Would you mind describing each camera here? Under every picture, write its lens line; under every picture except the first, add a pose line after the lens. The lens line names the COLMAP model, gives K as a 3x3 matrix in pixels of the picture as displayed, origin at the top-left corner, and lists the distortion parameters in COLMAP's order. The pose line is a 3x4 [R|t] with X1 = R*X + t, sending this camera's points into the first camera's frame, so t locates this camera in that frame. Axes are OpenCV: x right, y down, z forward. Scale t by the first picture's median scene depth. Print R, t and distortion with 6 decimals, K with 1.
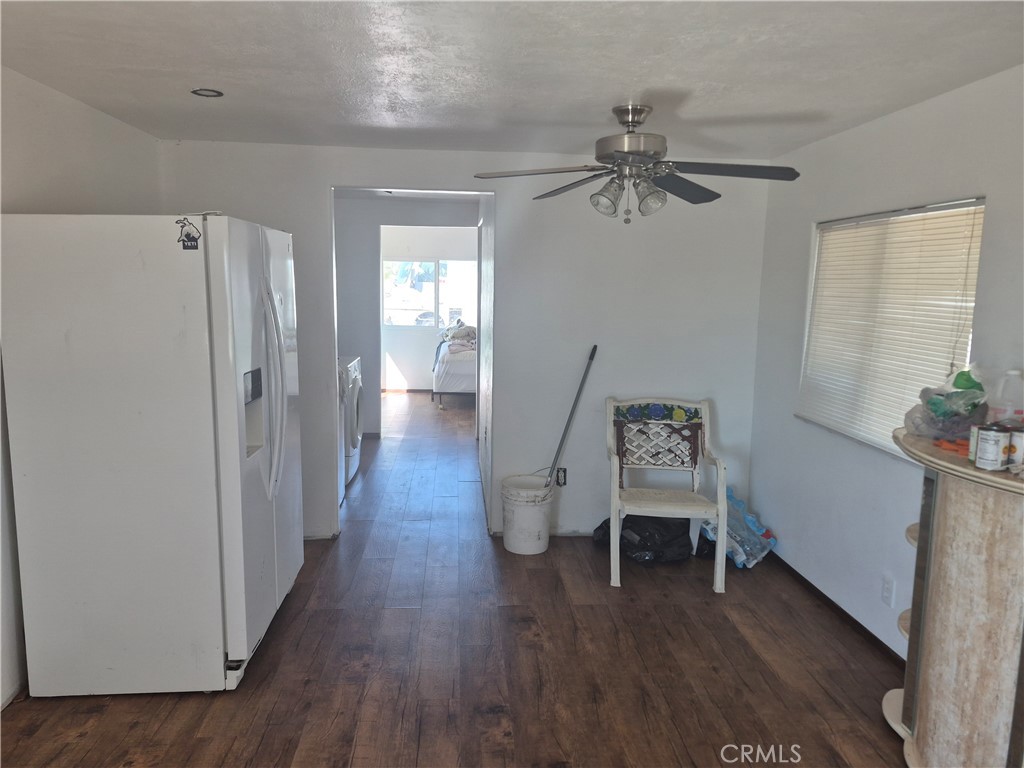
lens RADIAL K [[702.4, 0, 516.4], [0, 702.4, 372.2], [0, 0, 1]] dist [0.086984, -0.091700]
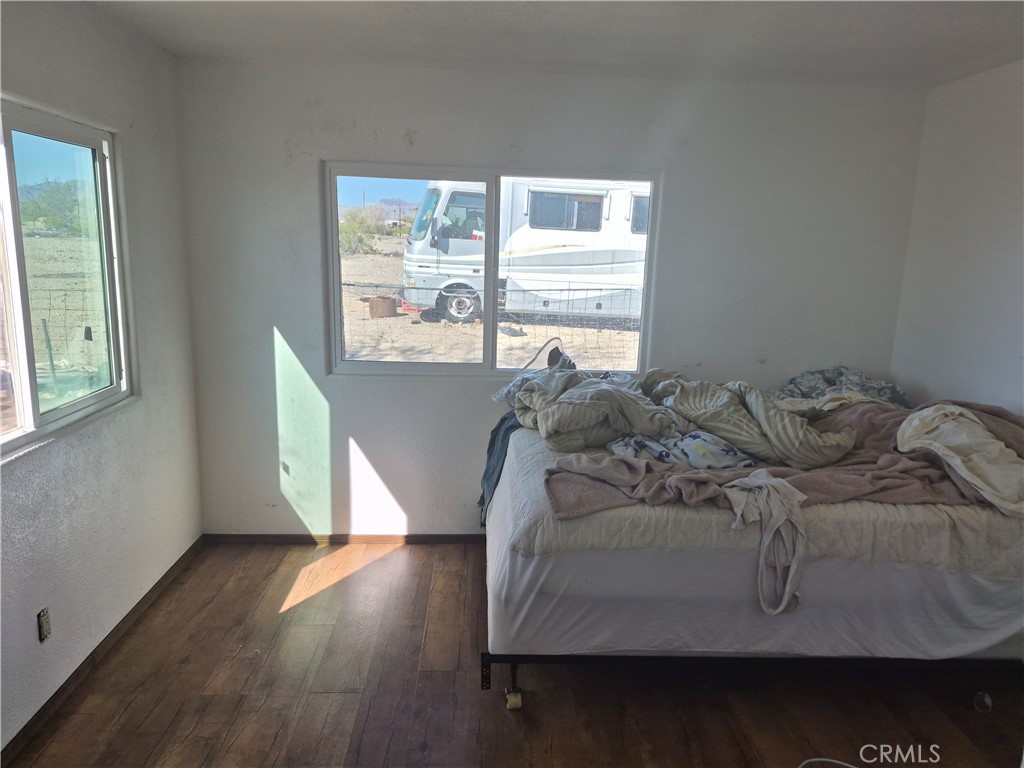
lens RADIAL K [[702.4, 0, 516.4], [0, 702.4, 372.2], [0, 0, 1]] dist [0.086984, -0.091700]
pose [[0.999297, 0.016009, -0.033903, -0.092161], [-0.013952, 0.998097, 0.060069, -0.087729], [0.034800, -0.059554, 0.997618, 0.679410]]
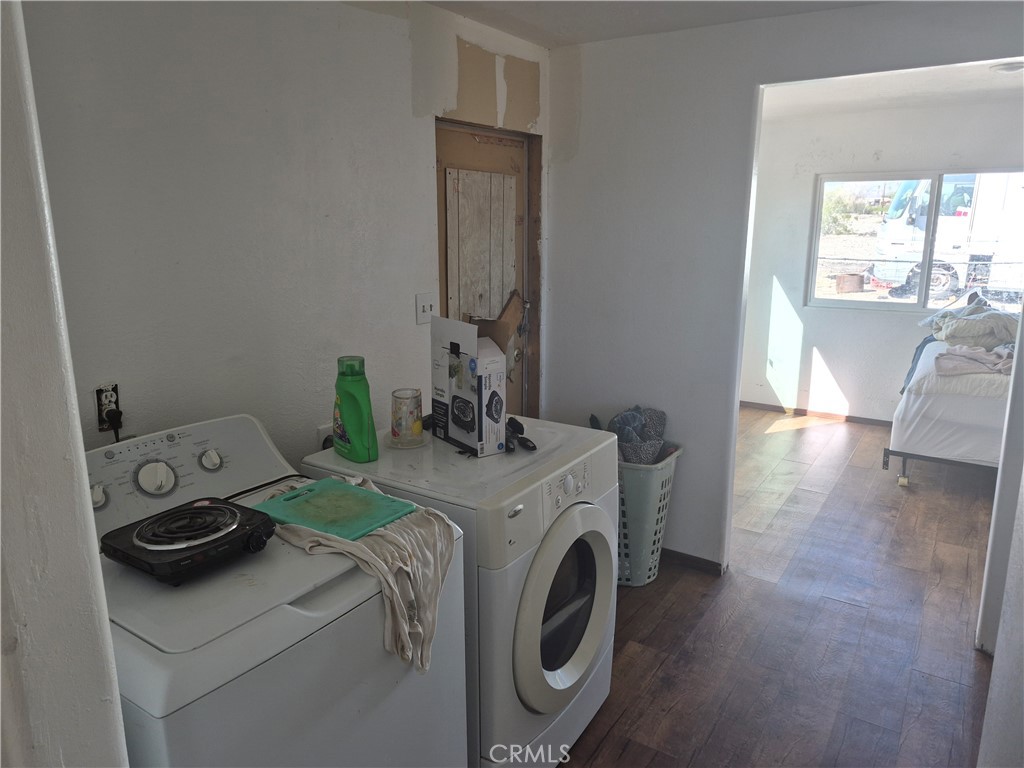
lens RADIAL K [[702.4, 0, 516.4], [0, 702.4, 372.2], [0, 0, 1]] dist [0.086984, -0.091700]
pose [[0.789456, 0.110648, -0.603752, -0.026878], [-0.058627, 0.992714, 0.105272, -0.056932], [0.611001, -0.047711, 0.790190, 0.421213]]
